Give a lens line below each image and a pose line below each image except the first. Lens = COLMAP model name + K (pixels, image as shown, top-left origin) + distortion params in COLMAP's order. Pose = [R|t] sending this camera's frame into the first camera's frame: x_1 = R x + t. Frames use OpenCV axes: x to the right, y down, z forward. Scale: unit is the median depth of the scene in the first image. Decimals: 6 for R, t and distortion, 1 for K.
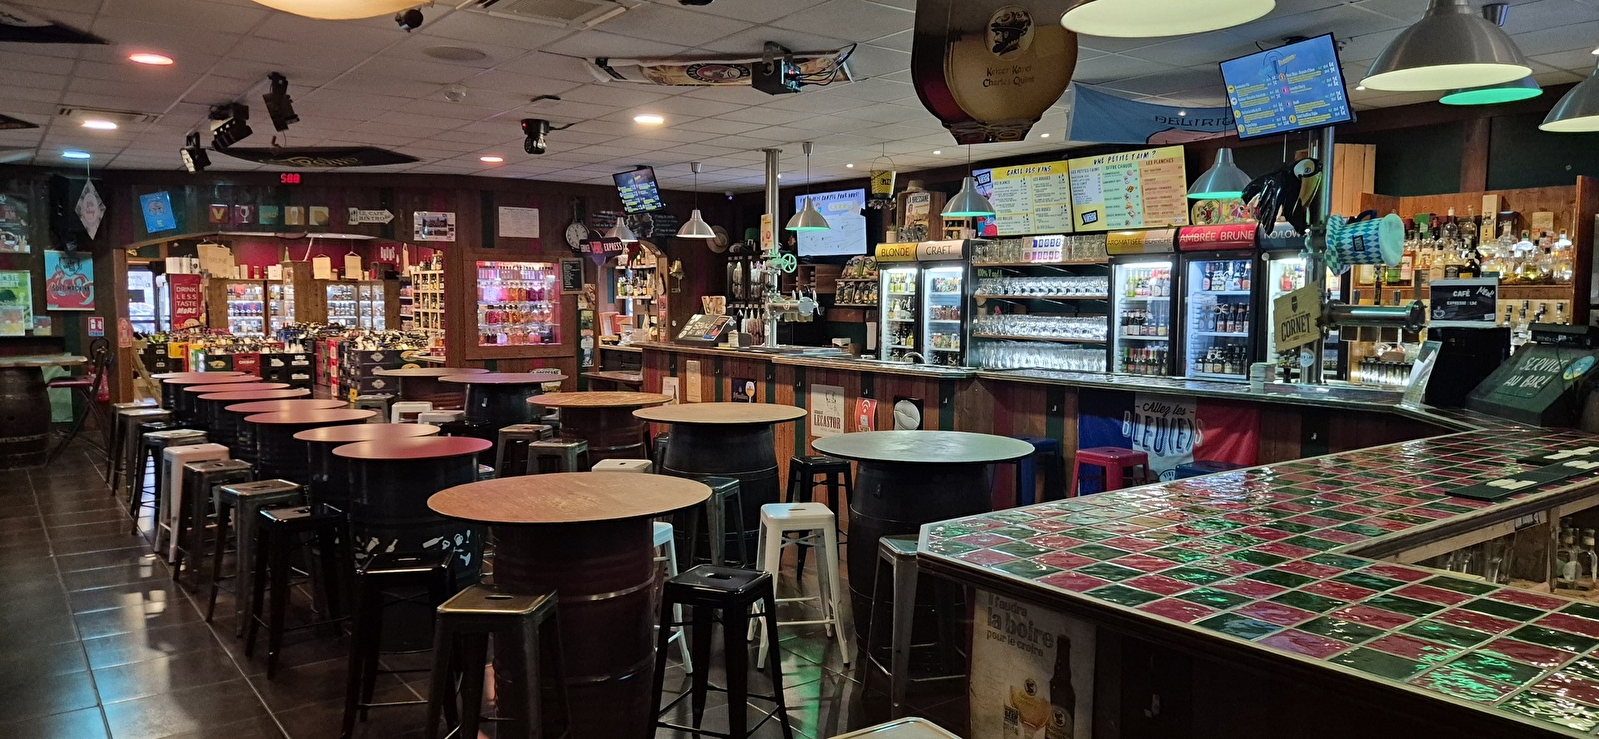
lens RADIAL K [[1046.8, 0, 809.5], [0, 1046.8, 374.5], [0, 0, 1]] dist [0.061032, -0.054851]
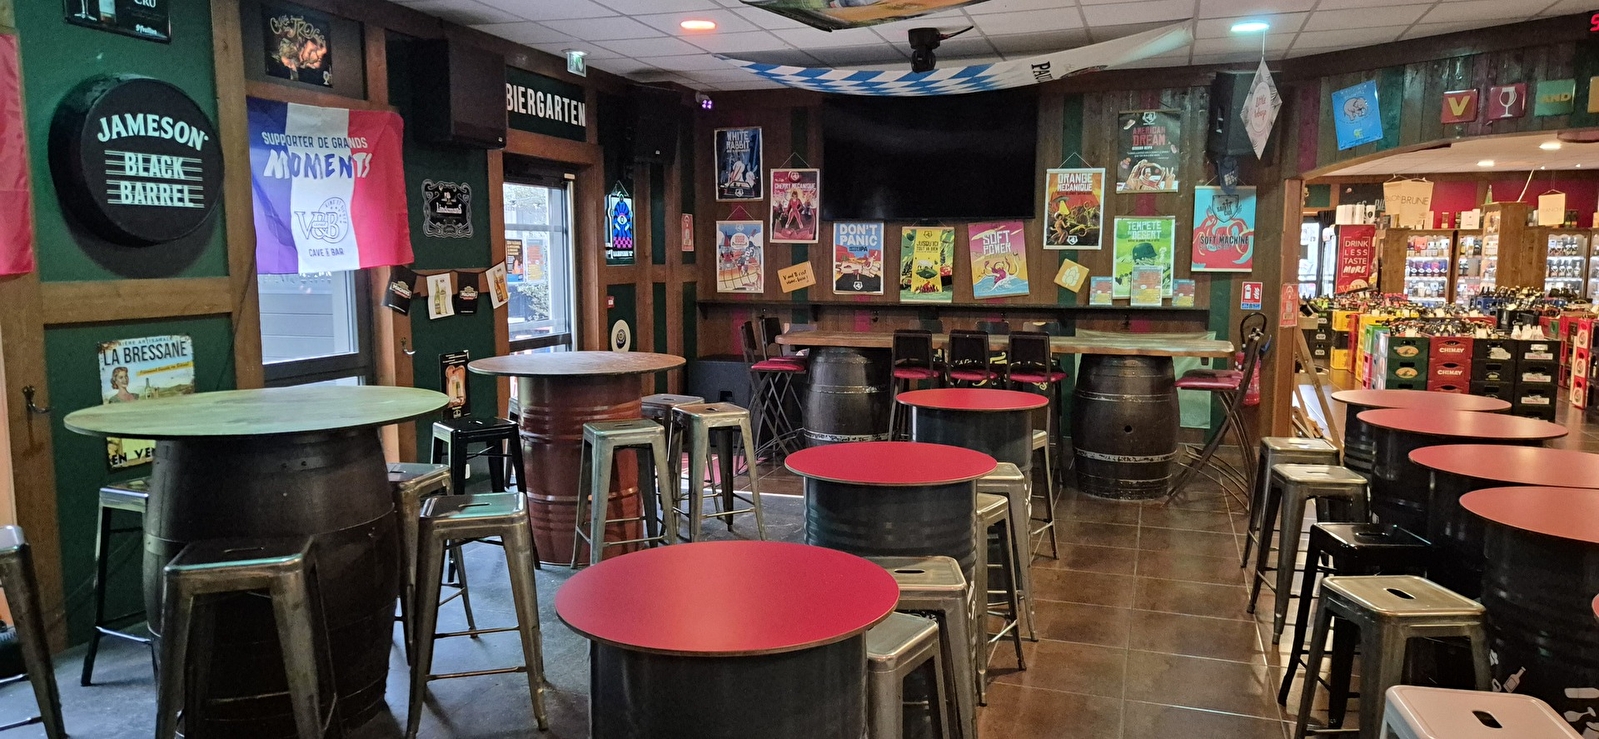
lens RADIAL K [[1046.8, 0, 809.5], [0, 1046.8, 374.5], [0, 0, 1]] dist [0.061032, -0.054851]
pose [[0.550582, 0.091798, -0.829719, -0.255865], [-0.058149, 0.995738, 0.071579, -0.026350], [0.832753, 0.008838, 0.553574, 0.383354]]
